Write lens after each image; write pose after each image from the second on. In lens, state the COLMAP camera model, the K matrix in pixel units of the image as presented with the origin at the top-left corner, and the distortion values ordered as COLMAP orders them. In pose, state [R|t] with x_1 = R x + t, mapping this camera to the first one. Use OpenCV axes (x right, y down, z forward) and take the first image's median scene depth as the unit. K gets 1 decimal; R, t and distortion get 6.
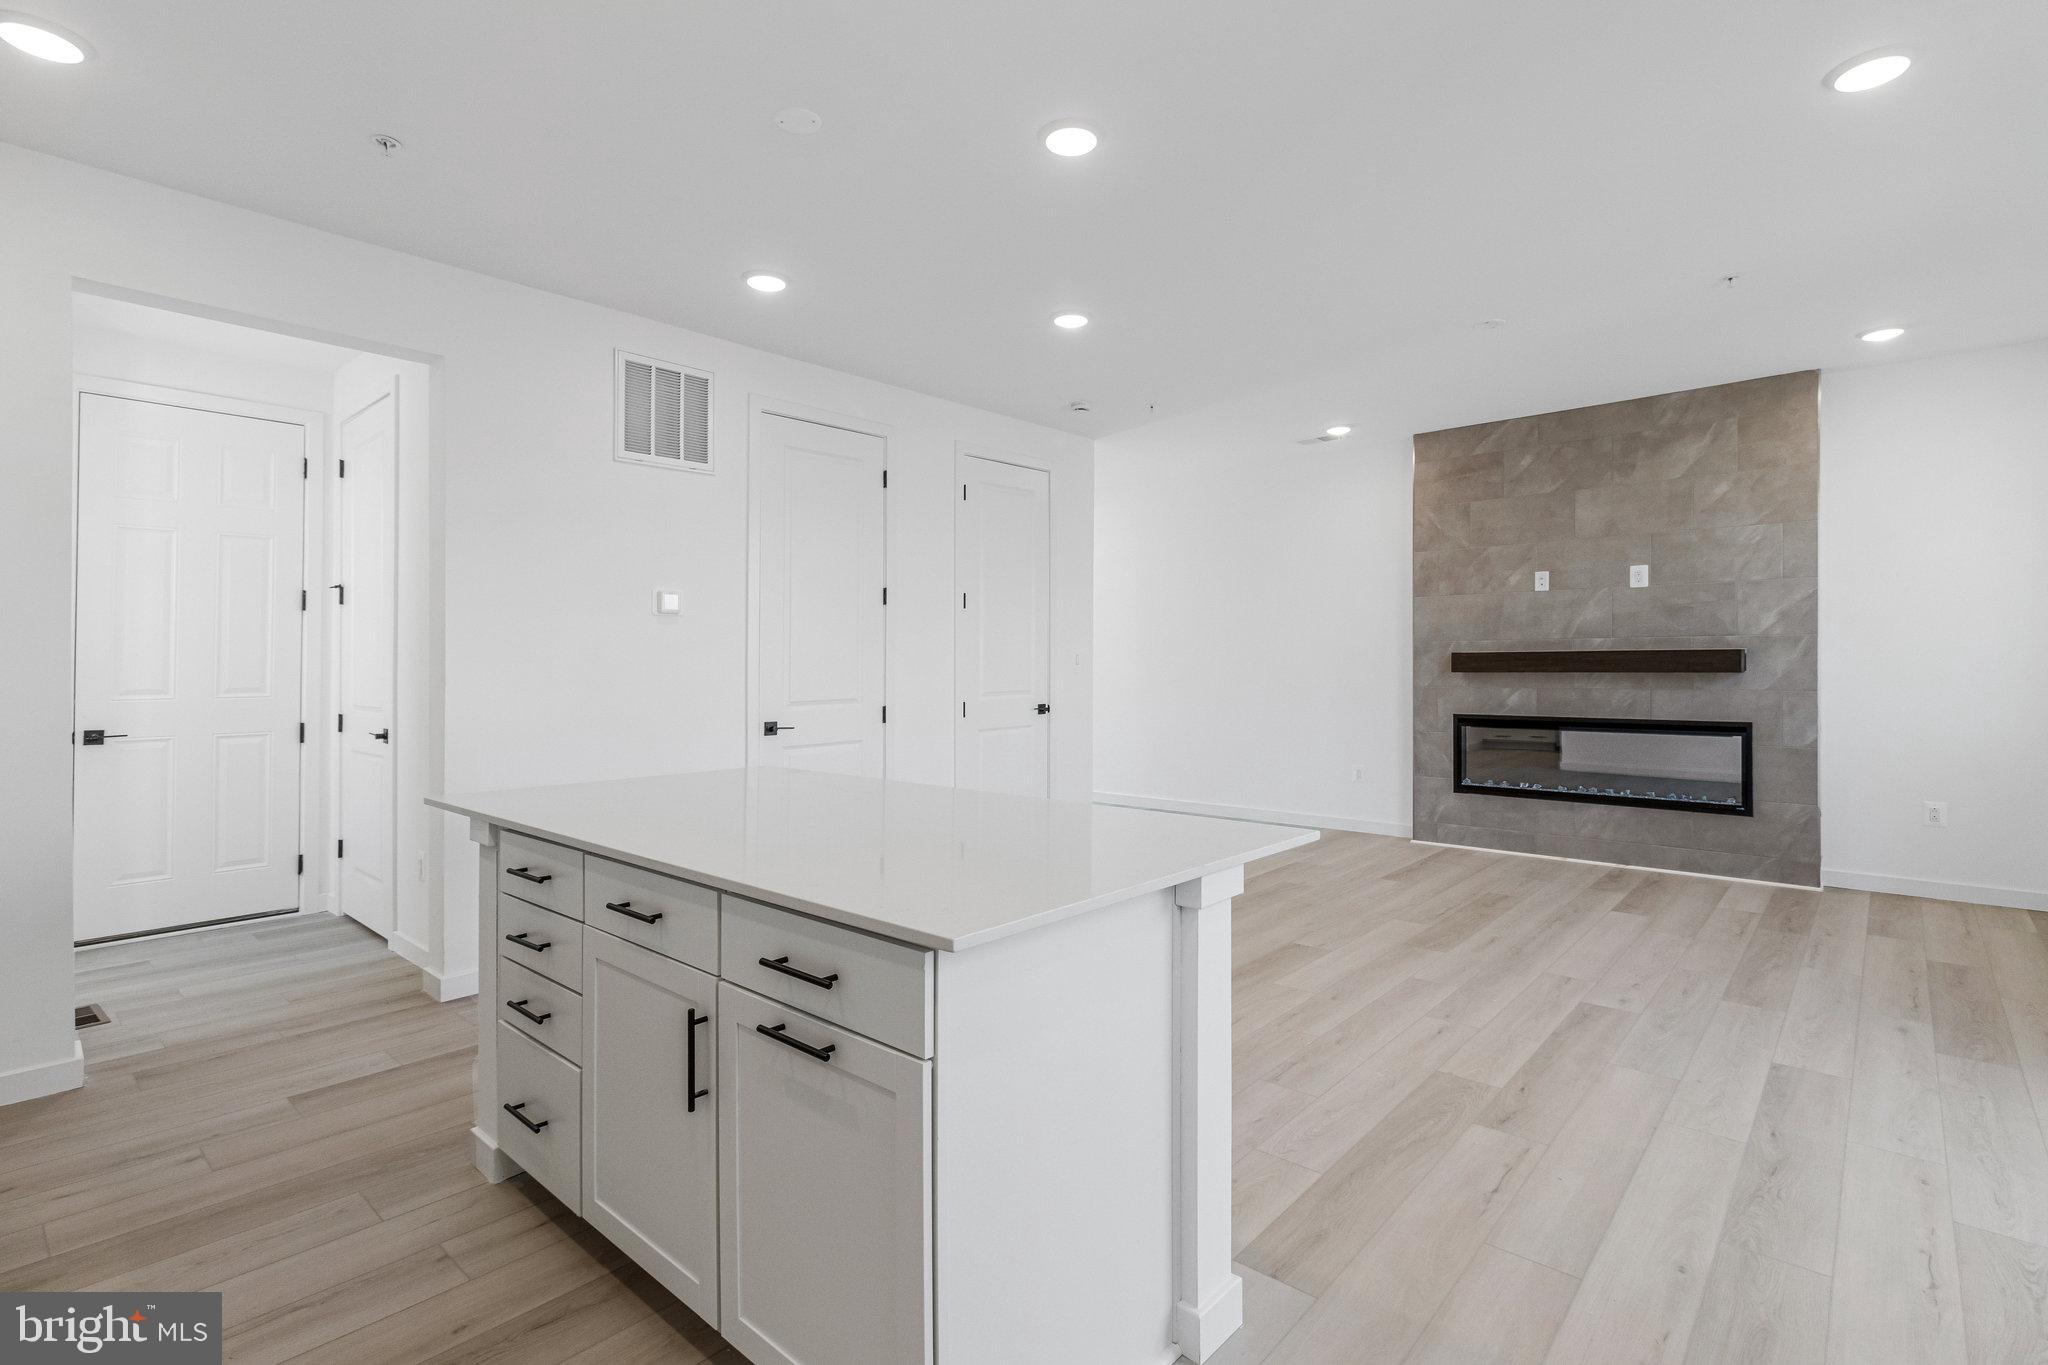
lens RADIAL K [[965.4, 0, 1032.1], [0, 965.4, 668.8], [0, 0, 1]] dist [0.010925, 0.002394]
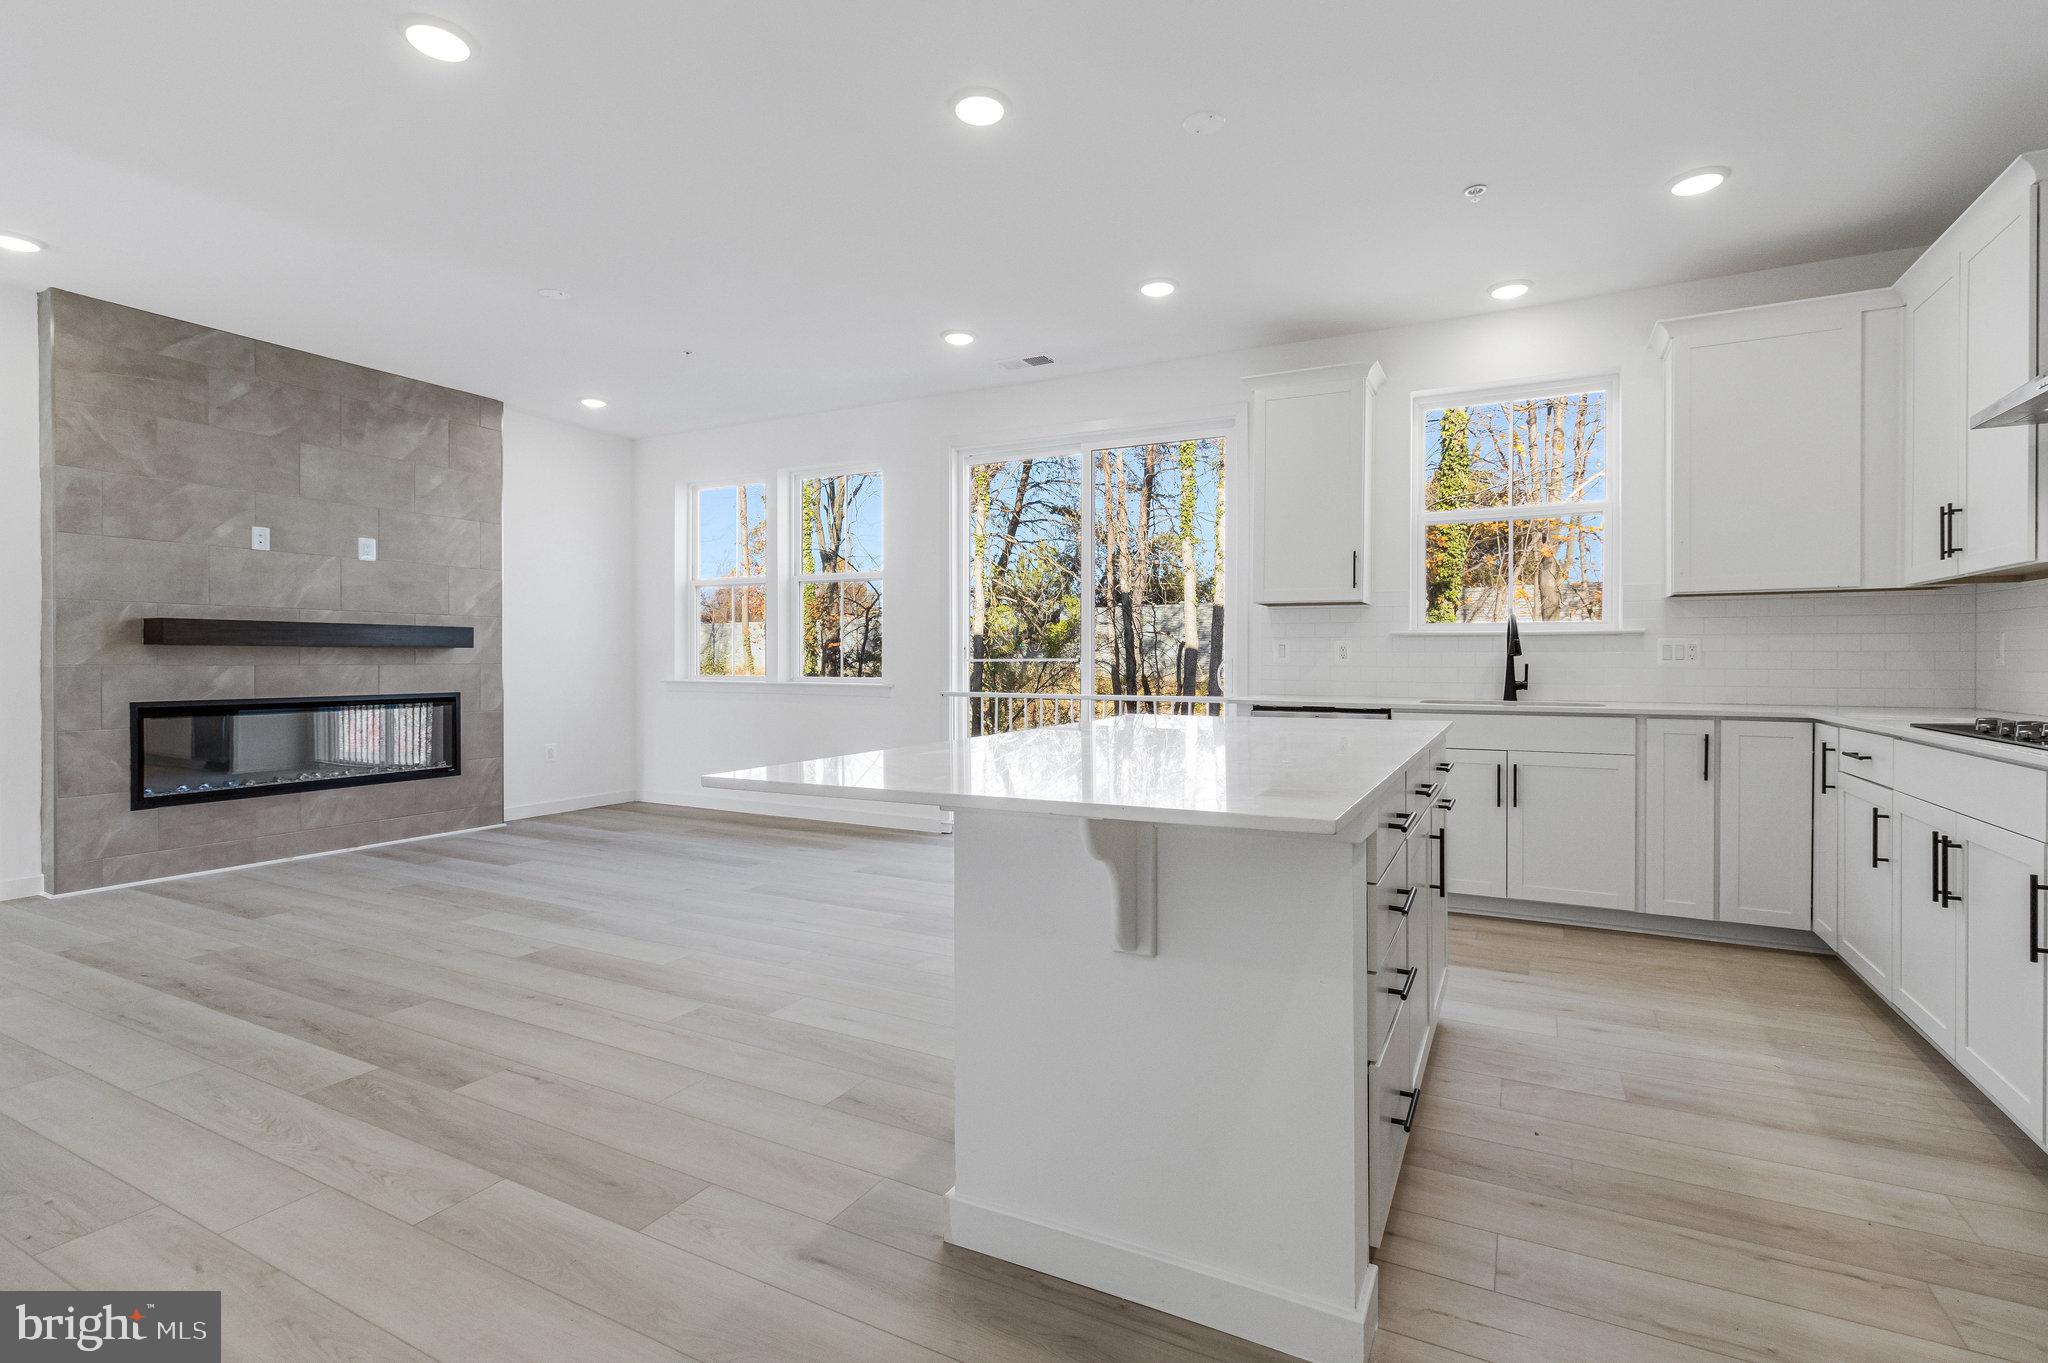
lens RADIAL K [[965.4, 0, 1024.0], [0, 965.4, 678.8], [0, 0, 1]] dist [0.010925, 0.002394]
pose [[-0.238422, -0.011747, 0.971091, -0.469276], [0.007242, 0.999878, 0.013873, 0.025639], [-0.971135, 0.010340, -0.238308, 0.568522]]
